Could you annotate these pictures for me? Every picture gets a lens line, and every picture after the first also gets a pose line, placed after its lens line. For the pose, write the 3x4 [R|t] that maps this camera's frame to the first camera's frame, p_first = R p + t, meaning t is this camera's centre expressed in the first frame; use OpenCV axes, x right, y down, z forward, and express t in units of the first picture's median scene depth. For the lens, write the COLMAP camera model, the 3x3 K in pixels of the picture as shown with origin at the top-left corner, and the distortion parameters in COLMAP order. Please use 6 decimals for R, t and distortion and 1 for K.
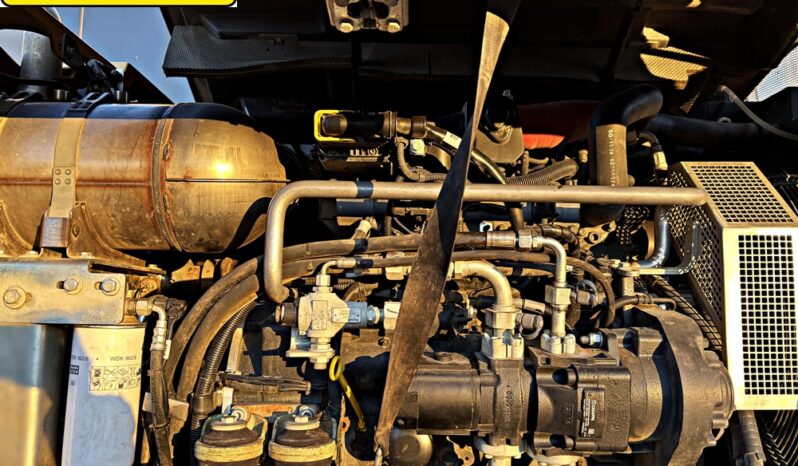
lens RADIAL K [[602.6, 0, 407.0], [0, 602.6, 206.9], [0, 0, 1]] dist [0.053018, -0.064044]
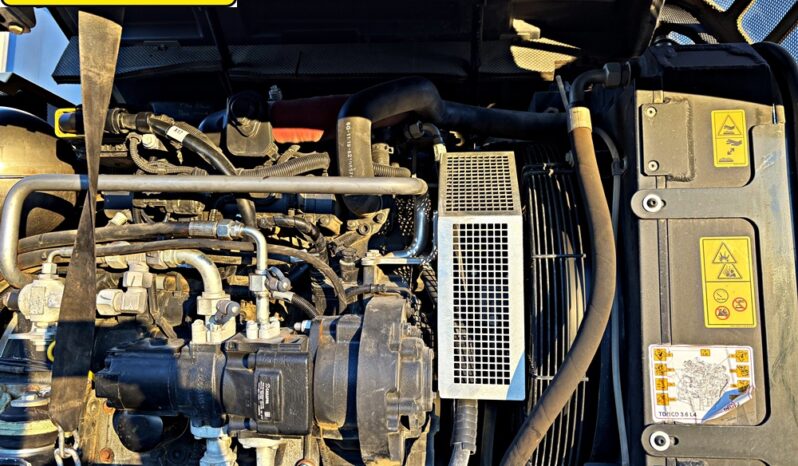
lens RADIAL K [[602.6, 0, 404.2], [0, 602.6, 207.0], [0, 0, 1]] dist [0.053018, -0.064044]
pose [[0.993107, -0.009512, -0.116821, 0.544598], [0.009008, 0.999948, -0.004837, 0.021558], [0.116861, 0.003751, 0.993141, 0.004675]]
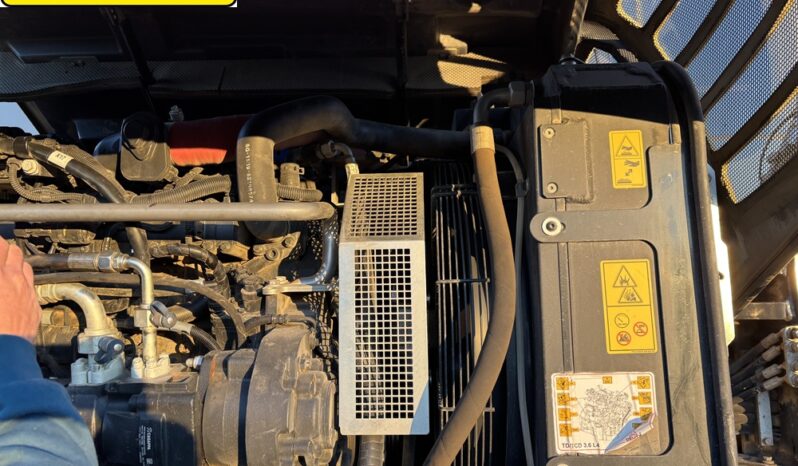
lens RADIAL K [[602.6, 0, 400.4], [0, 602.6, 203.2], [0, 0, 1]] dist [0.053018, -0.064044]
pose [[0.997417, -0.028000, -0.066153, 0.639589], [0.026323, 0.999313, -0.026092, -0.000205], [0.066838, 0.024284, 0.997468, 0.051399]]
